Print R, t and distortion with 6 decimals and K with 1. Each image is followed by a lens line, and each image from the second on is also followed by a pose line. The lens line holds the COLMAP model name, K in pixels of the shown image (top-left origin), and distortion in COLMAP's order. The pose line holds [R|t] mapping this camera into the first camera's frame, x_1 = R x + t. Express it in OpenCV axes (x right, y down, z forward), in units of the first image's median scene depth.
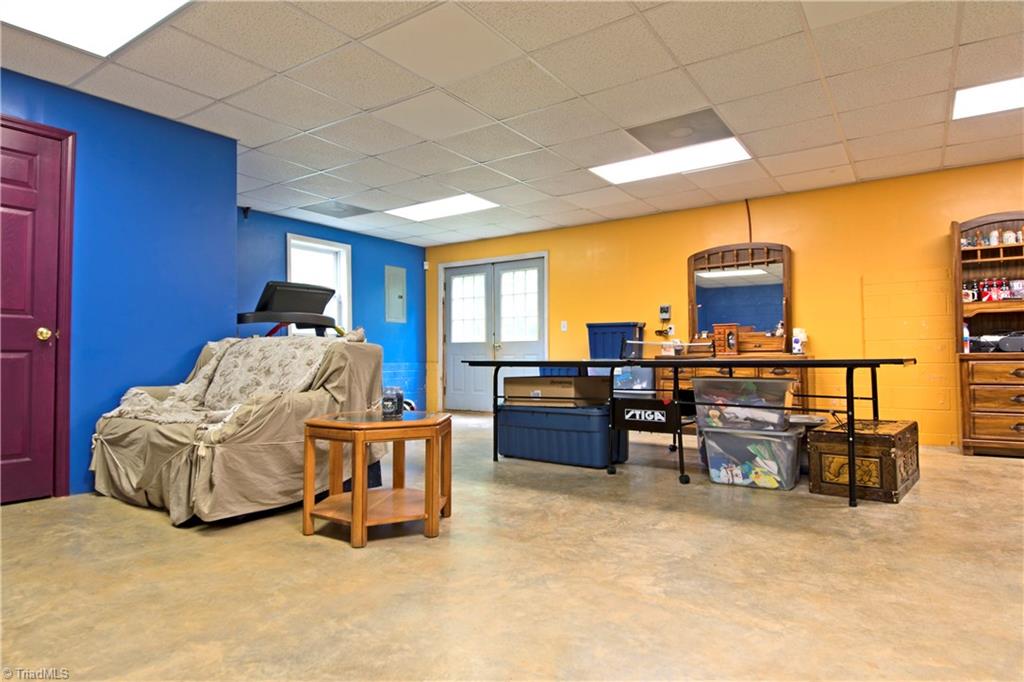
lens RADIAL K [[597.8, 0, 512.0], [0, 597.8, 341.0], [0, 0, 1]] dist [0.042504, -0.051548]
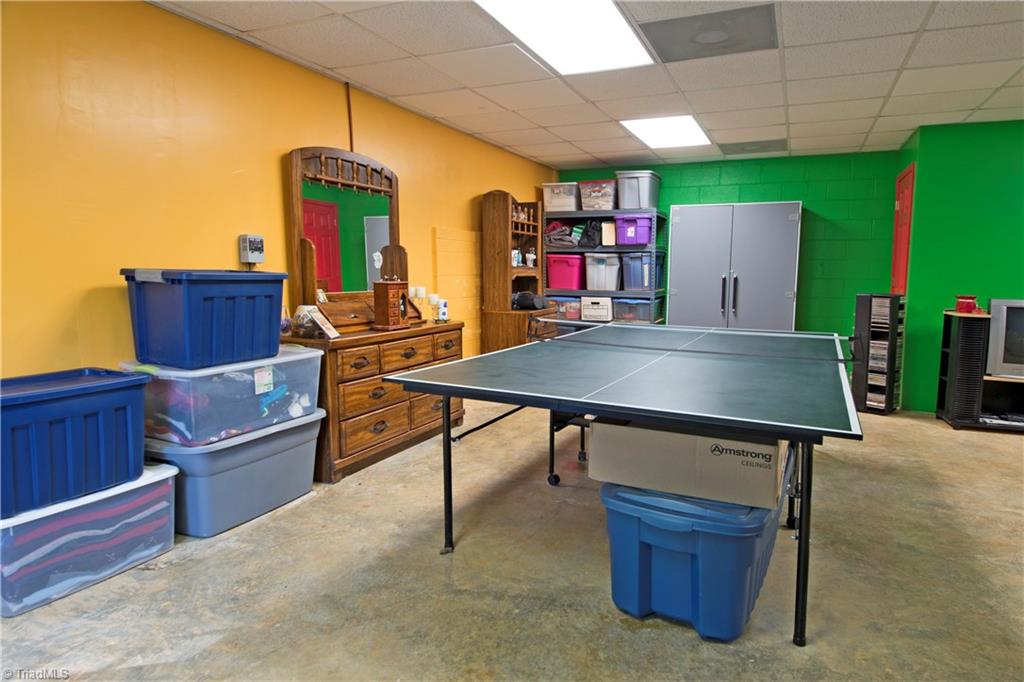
lens RADIAL K [[575.5, 0, 512.0], [0, 575.5, 341.0], [0, 0, 1]] dist [-0.002021, -0.000141]
pose [[-0.142488, -0.120241, 0.982466, -0.598492], [-0.038941, 0.992506, 0.115822, -0.087121], [-0.989030, -0.021755, -0.146102, 1.992667]]
